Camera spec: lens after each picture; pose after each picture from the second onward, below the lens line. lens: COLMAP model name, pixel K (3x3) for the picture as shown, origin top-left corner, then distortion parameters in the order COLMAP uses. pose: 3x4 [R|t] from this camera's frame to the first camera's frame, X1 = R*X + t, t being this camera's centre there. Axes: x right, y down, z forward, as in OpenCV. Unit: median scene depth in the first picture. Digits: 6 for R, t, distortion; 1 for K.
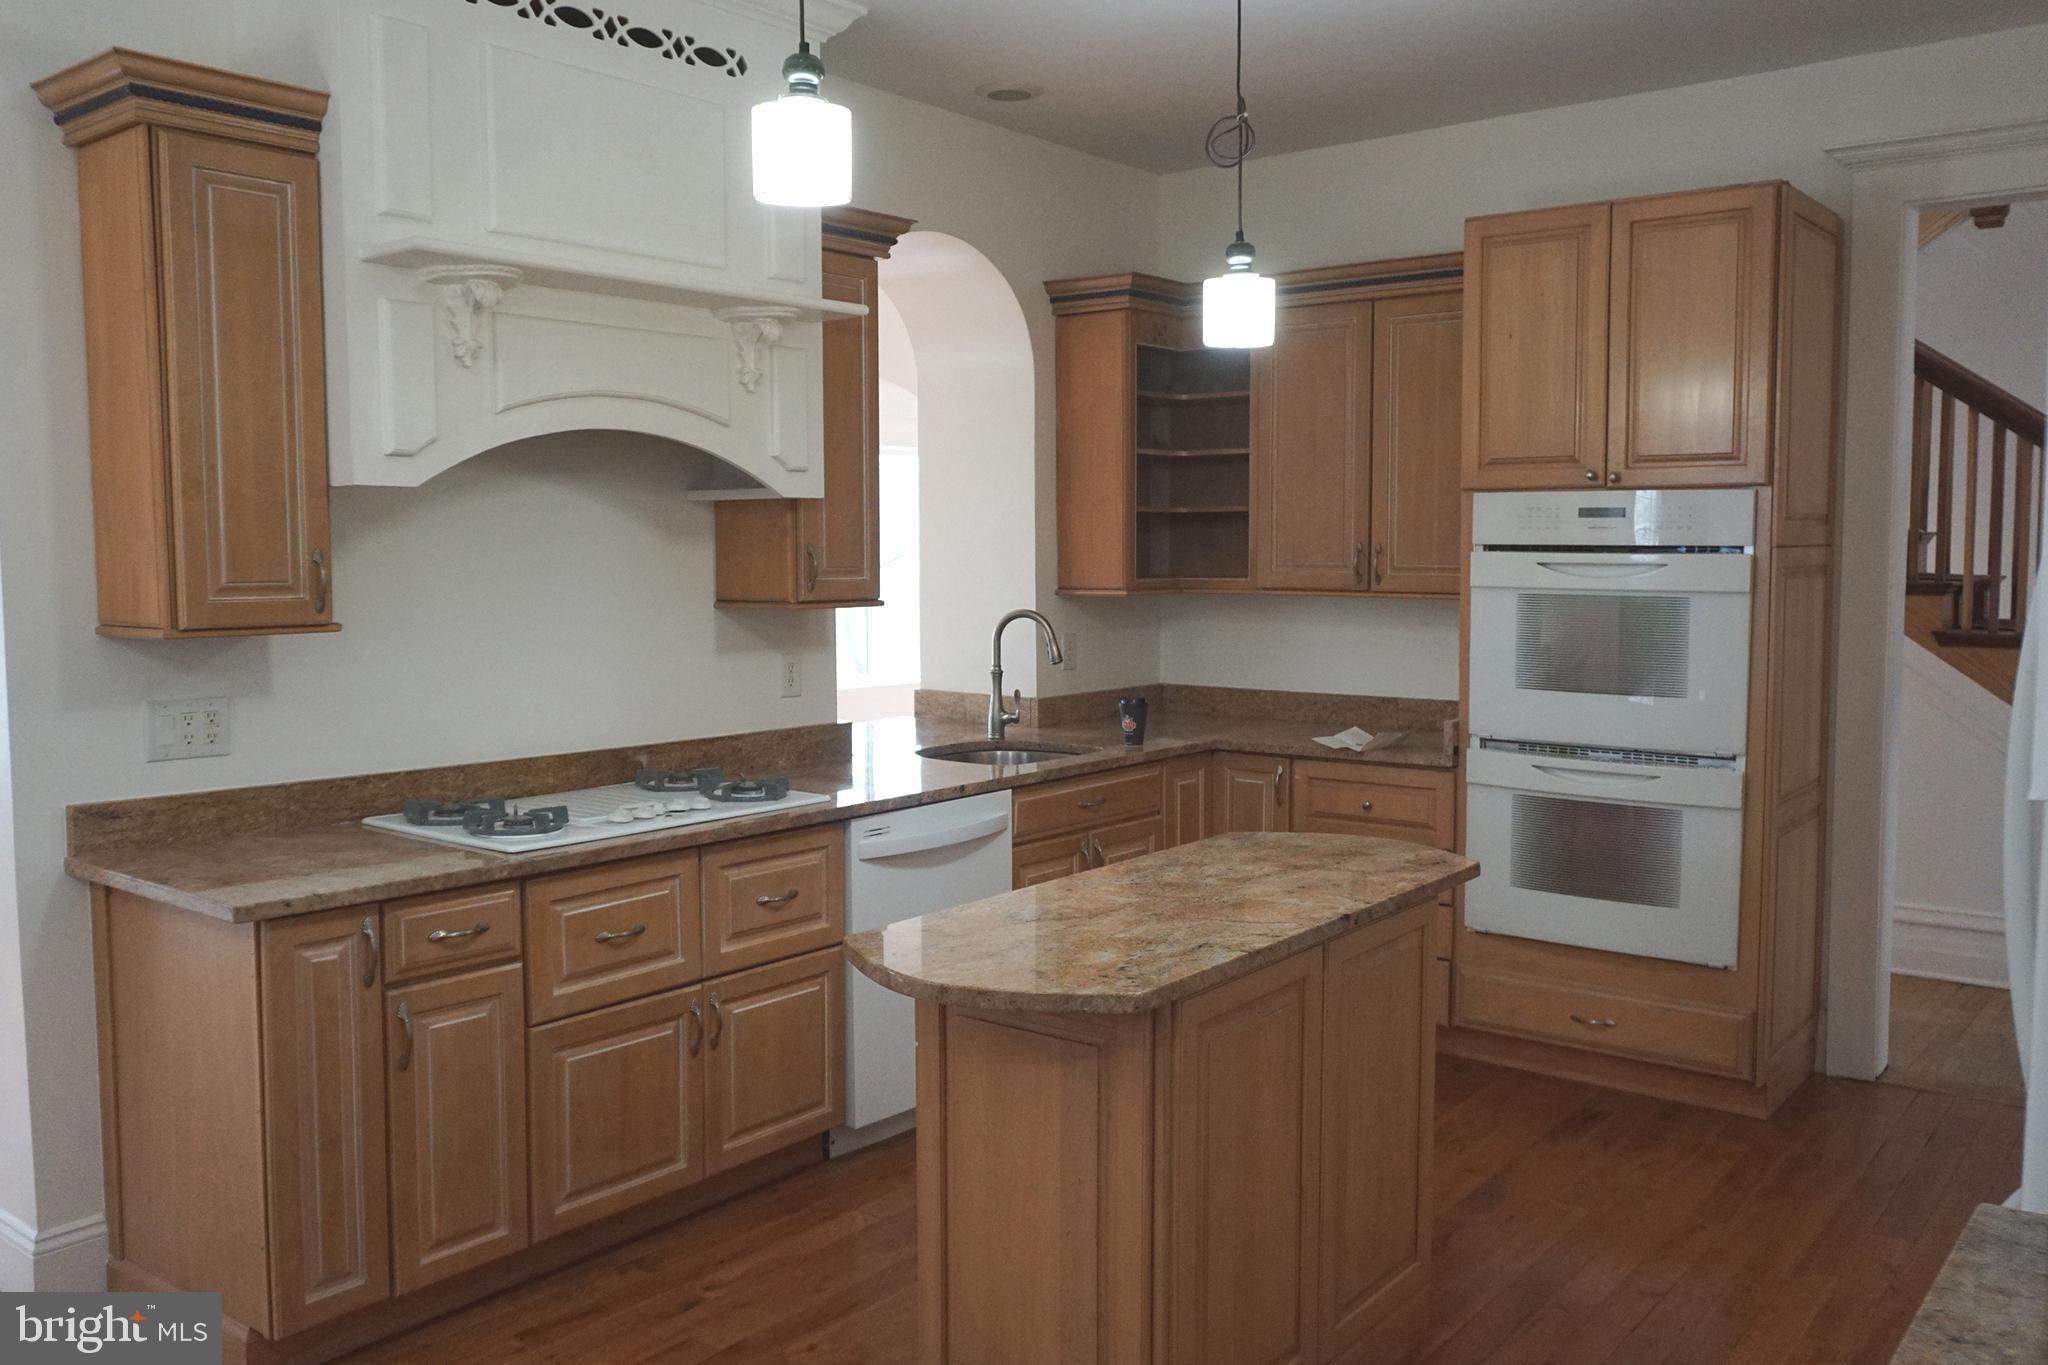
lens RADIAL K [[1665.2, 0, 1024.0], [0, 1665.2, 682.5], [0, 0, 1]] dist [-0.012437, 0.004362]
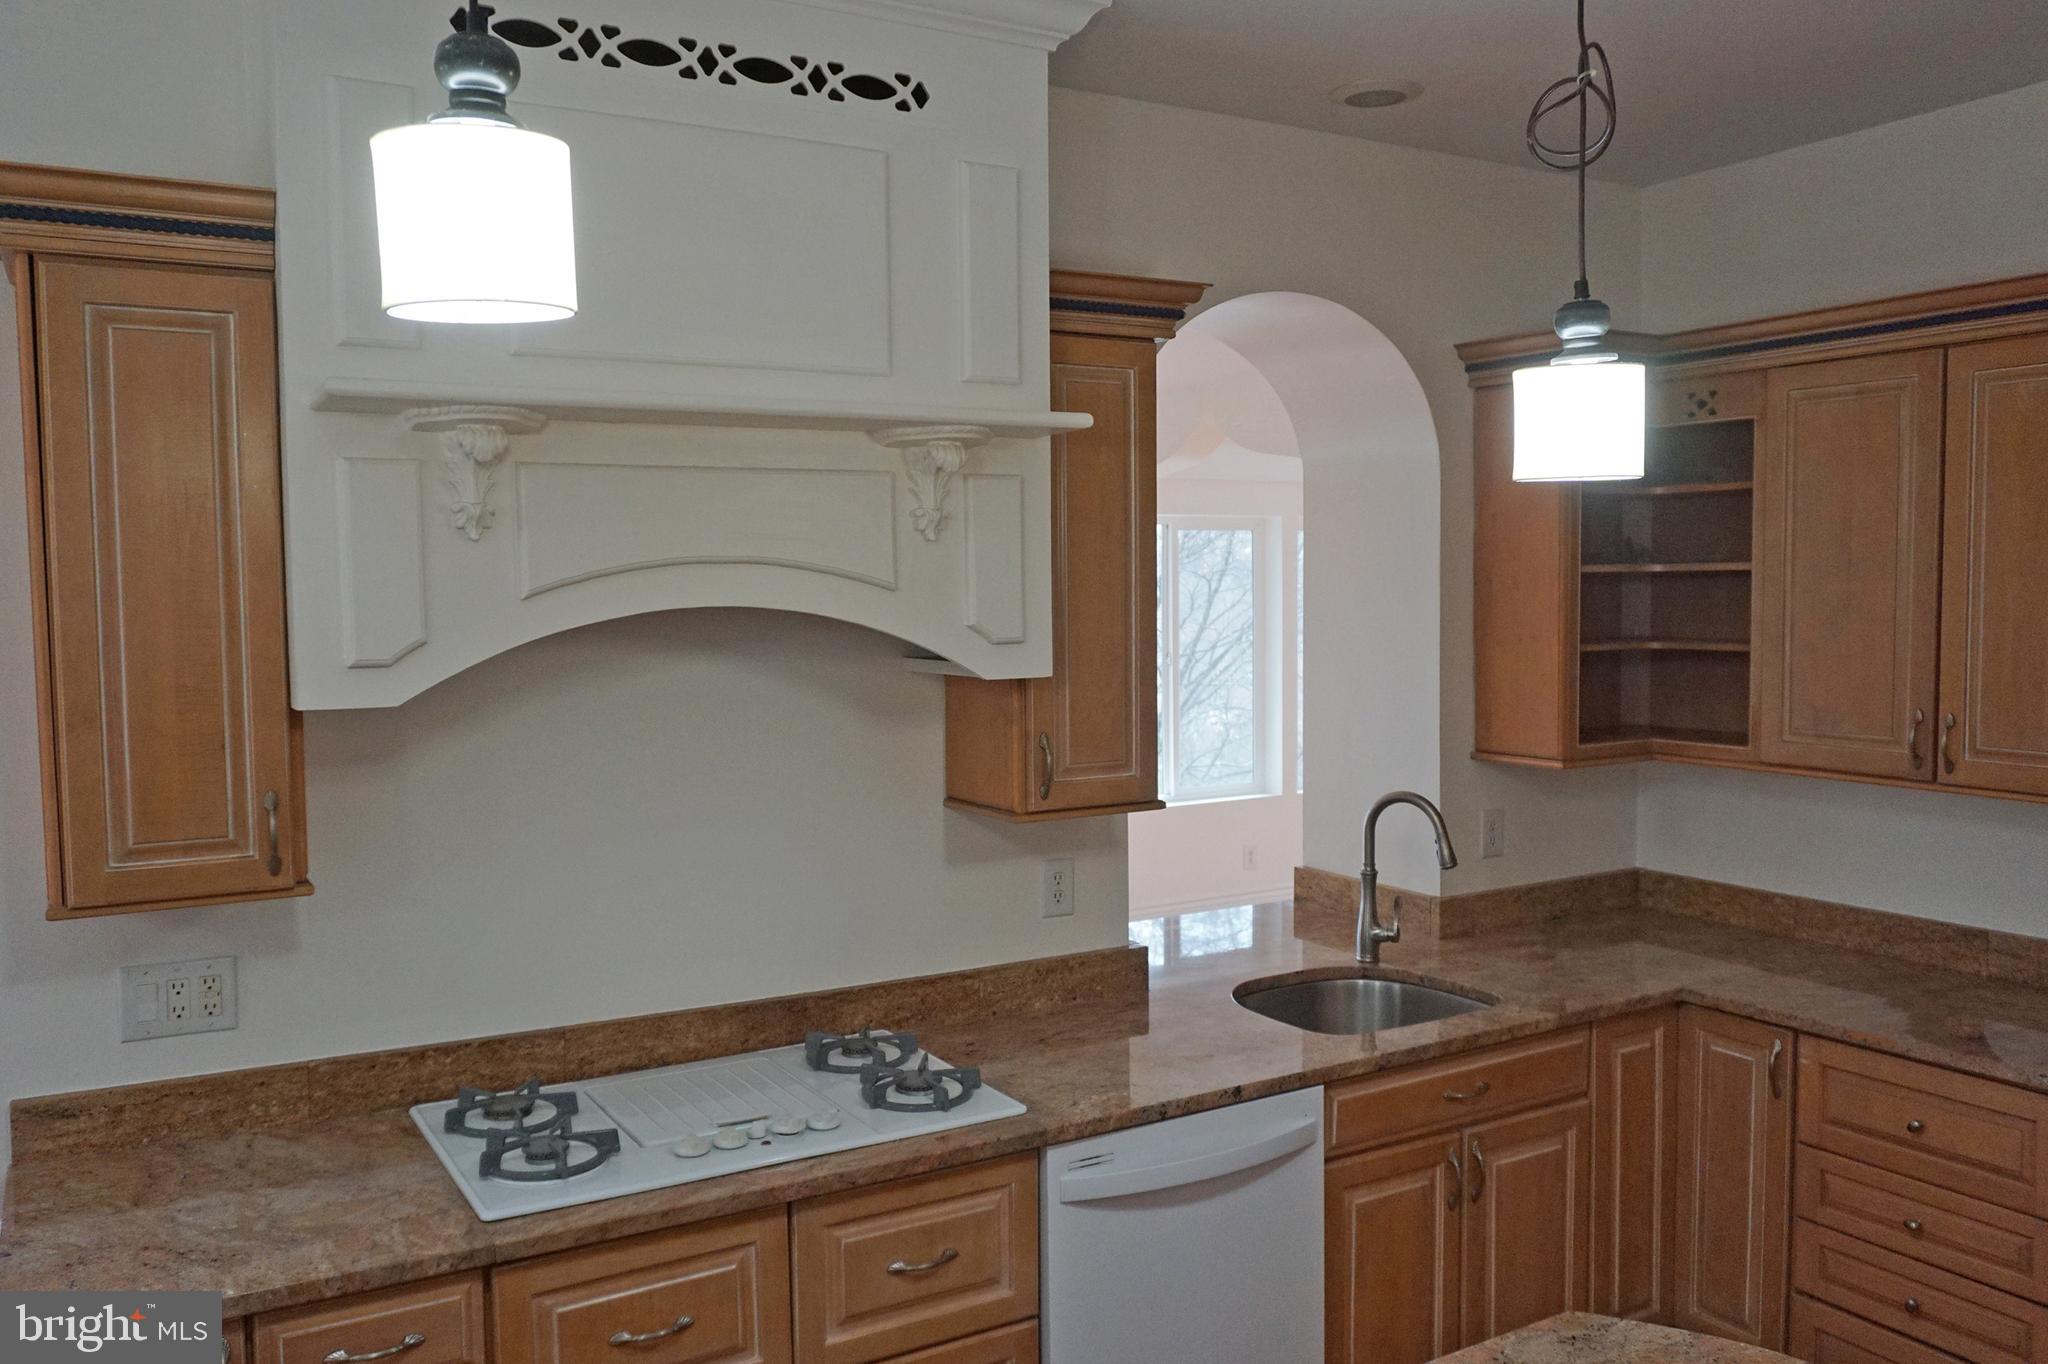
lens RADIAL K [[1601.7, 0, 1024.0], [0, 1601.7, 686.7], [0, 0, 1]] dist [-0.012307, -0.004216]
pose [[0.933822, 0.016410, -0.357361, 0.123918], [-0.021617, 0.999710, -0.010583, -0.103117], [0.357084, 0.017608, 0.933906, 0.357836]]
